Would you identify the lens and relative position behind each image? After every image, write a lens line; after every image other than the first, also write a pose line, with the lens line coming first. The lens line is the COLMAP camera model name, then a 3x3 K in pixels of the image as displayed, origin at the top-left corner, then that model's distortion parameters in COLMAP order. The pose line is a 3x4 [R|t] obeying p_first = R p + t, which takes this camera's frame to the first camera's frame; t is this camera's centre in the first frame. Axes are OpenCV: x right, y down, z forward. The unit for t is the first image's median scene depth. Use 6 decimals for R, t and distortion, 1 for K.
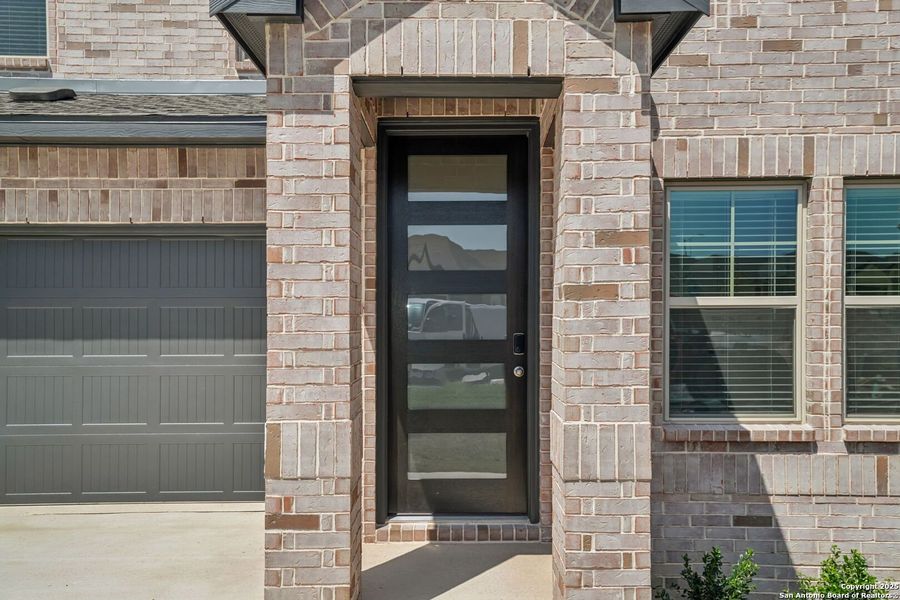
lens RADIAL K [[834.0, 0, 433.7], [0, 834.0, 269.3], [0, 0, 1]] dist [0.064636, 0.000000]
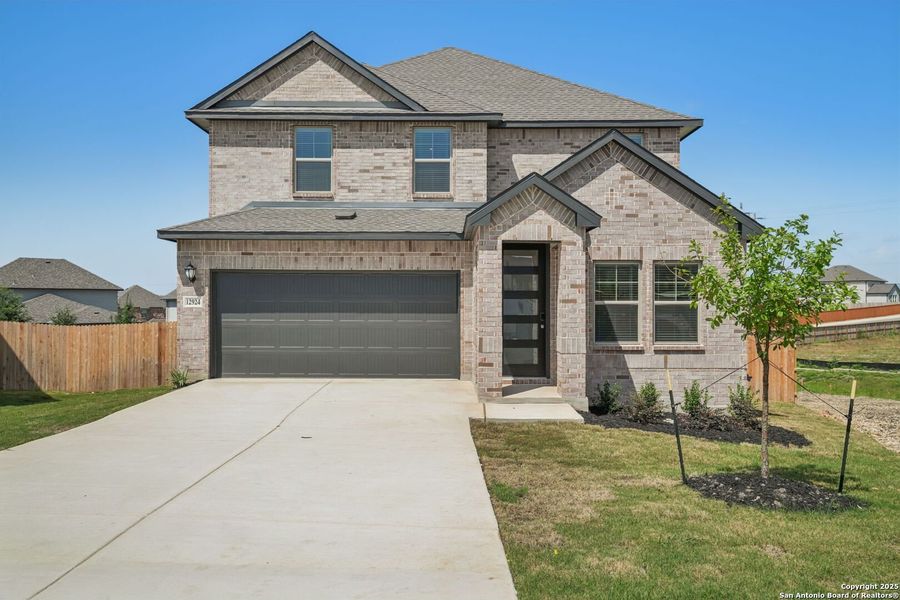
lens RADIAL K [[659.0, 0, 439.0], [0, 659.0, 234.2], [0, 0, 1]] dist [0.036320, 0.003341]
pose [[0.999964, 0.007222, 0.004383, -0.273012], [-0.007021, 0.999001, -0.044128, -0.092818], [-0.004698, 0.044096, 0.999016, -1.304068]]
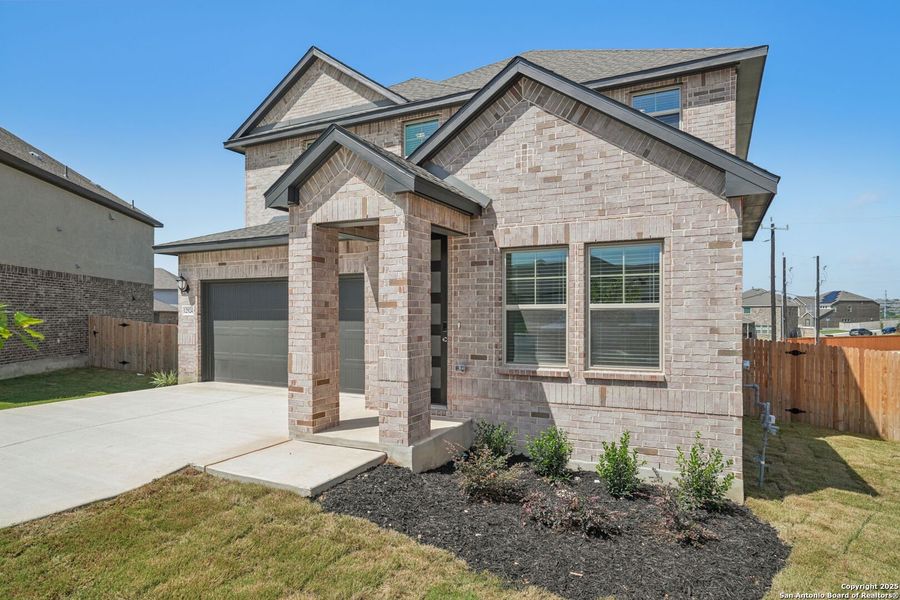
lens RADIAL K [[512.8, 0, 453.5], [0, 512.8, 273.9], [0, 0, 1]] dist [-0.014951, 0.001909]
pose [[0.902158, -0.030094, -0.430355, 0.717786], [0.022025, 0.999476, -0.023719, -0.015815], [0.430843, 0.011920, 0.902348, -0.197777]]
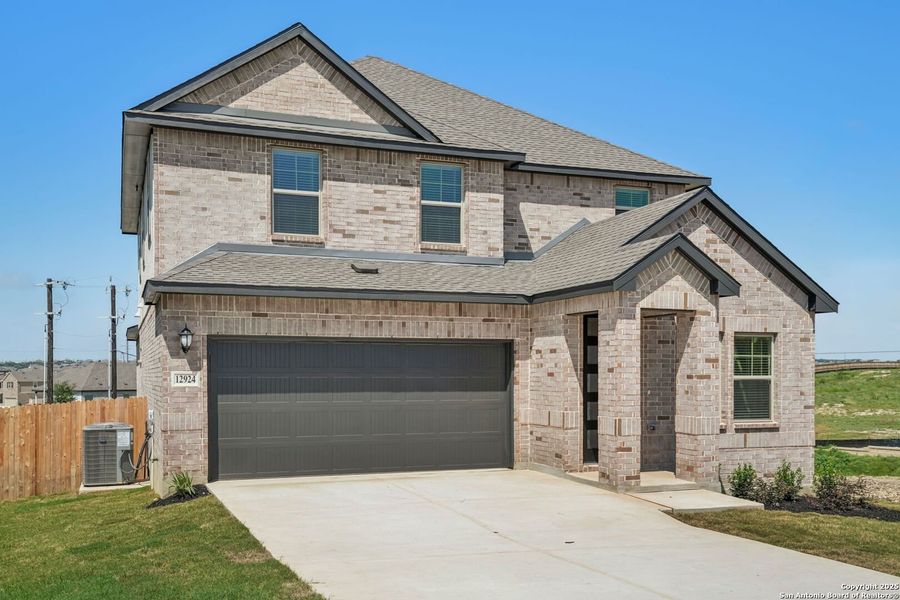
lens RADIAL K [[834.0, 0, 426.7], [0, 834.0, 306.6], [0, 0, 1]] dist [0.064636, 0.000000]
pose [[0.936150, 0.030976, 0.350235, -1.400927], [-0.023136, 0.999380, -0.026549, -0.095657], [-0.350840, 0.016750, 0.936286, -1.197722]]
